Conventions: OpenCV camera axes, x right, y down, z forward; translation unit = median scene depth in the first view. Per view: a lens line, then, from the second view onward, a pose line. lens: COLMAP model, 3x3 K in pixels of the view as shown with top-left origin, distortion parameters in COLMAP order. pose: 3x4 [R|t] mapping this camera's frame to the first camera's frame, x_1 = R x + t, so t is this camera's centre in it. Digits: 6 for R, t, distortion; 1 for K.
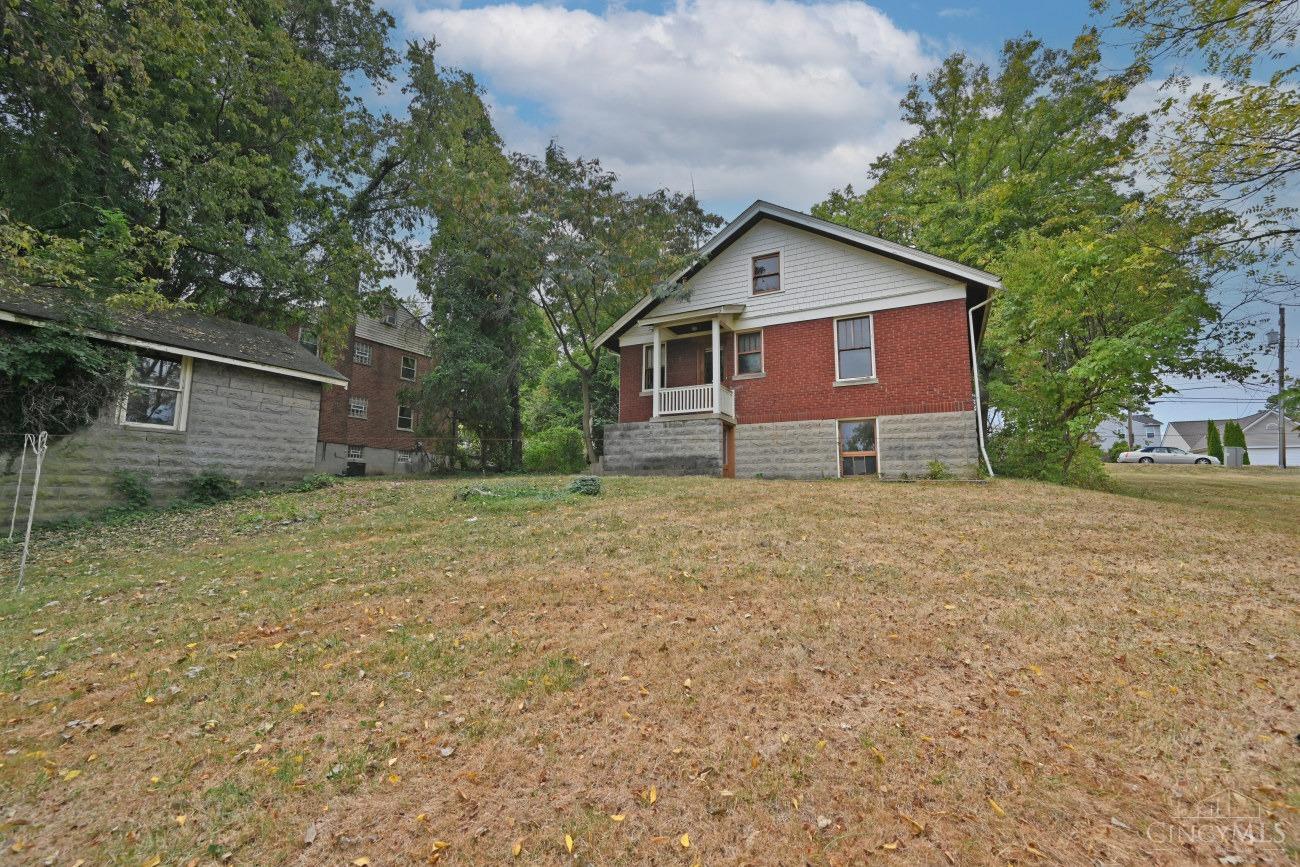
lens RADIAL K [[533.1, 0, 652.2], [0, 533.1, 423.1], [0, 0, 1]] dist [0.000696, 0.000027]
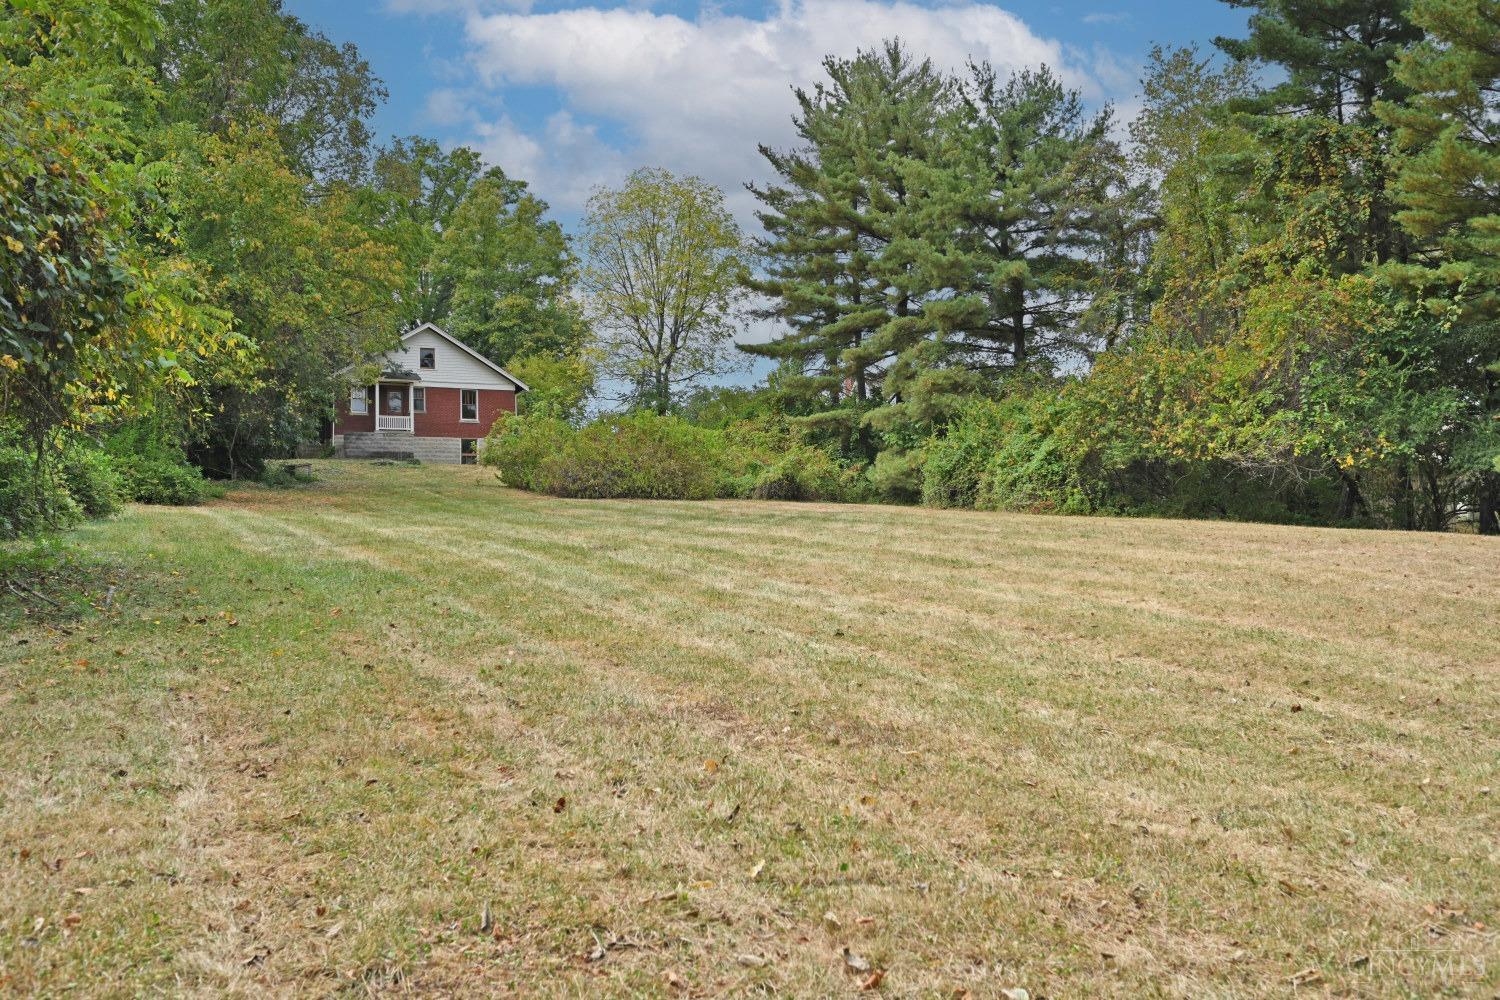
lens RADIAL K [[1237.0, 0, 757.6], [0, 1237.0, 500.3], [0, 0, 1]] dist [0.011658, 0.002744]
pose [[0.625151, 0.017211, 0.780314, -2.692455], [-0.094804, 0.994029, 0.054028, -0.135835], [-0.774725, -0.107752, 0.623049, -2.952229]]
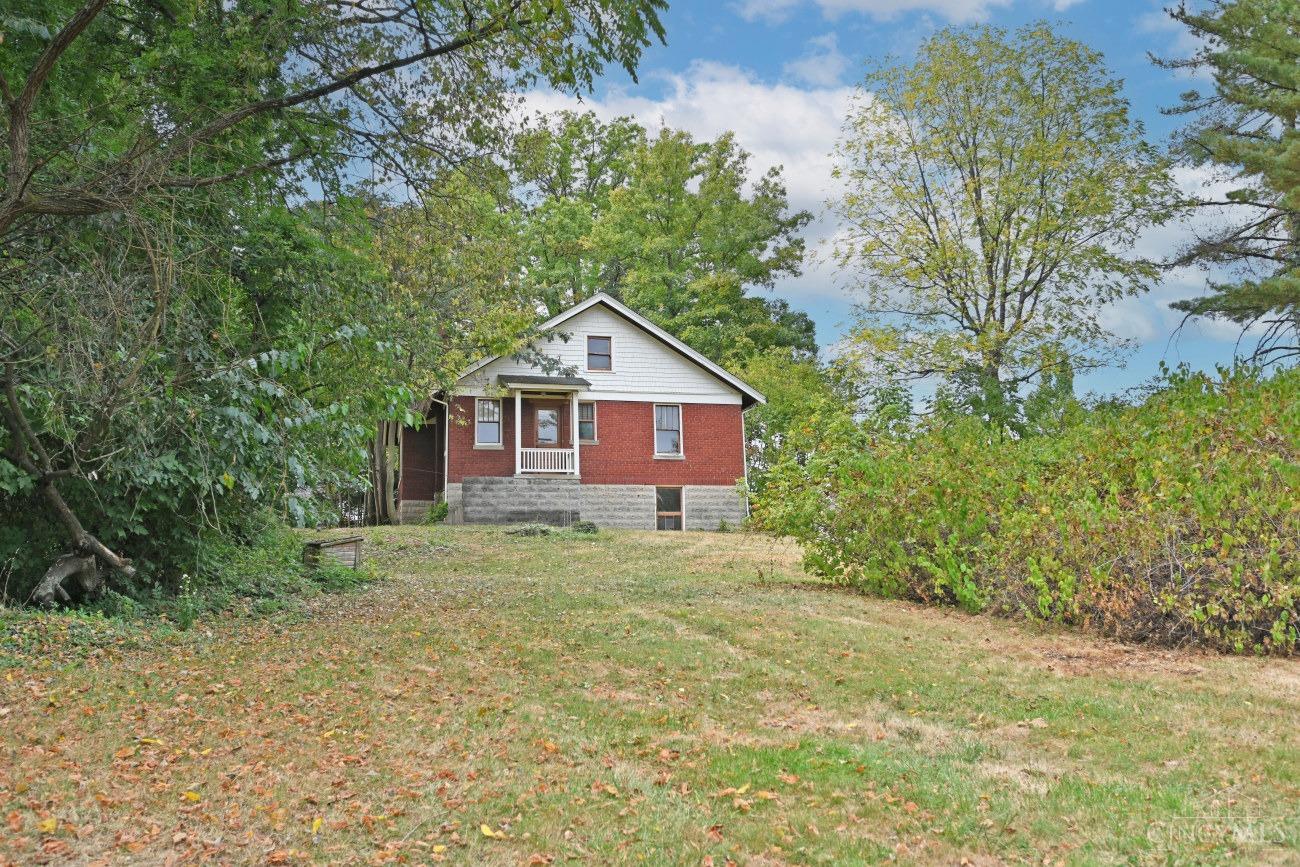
lens RADIAL K [[1072.0, 0, 645.7], [0, 1072.0, 433.7], [0, 0, 1]] dist [0.011658, 0.002744]
pose [[0.753246, 0.082784, 0.652508, -1.280625], [-0.070207, 0.996500, -0.045380, -0.011984], [-0.653981, -0.011629, 0.756421, -0.861798]]
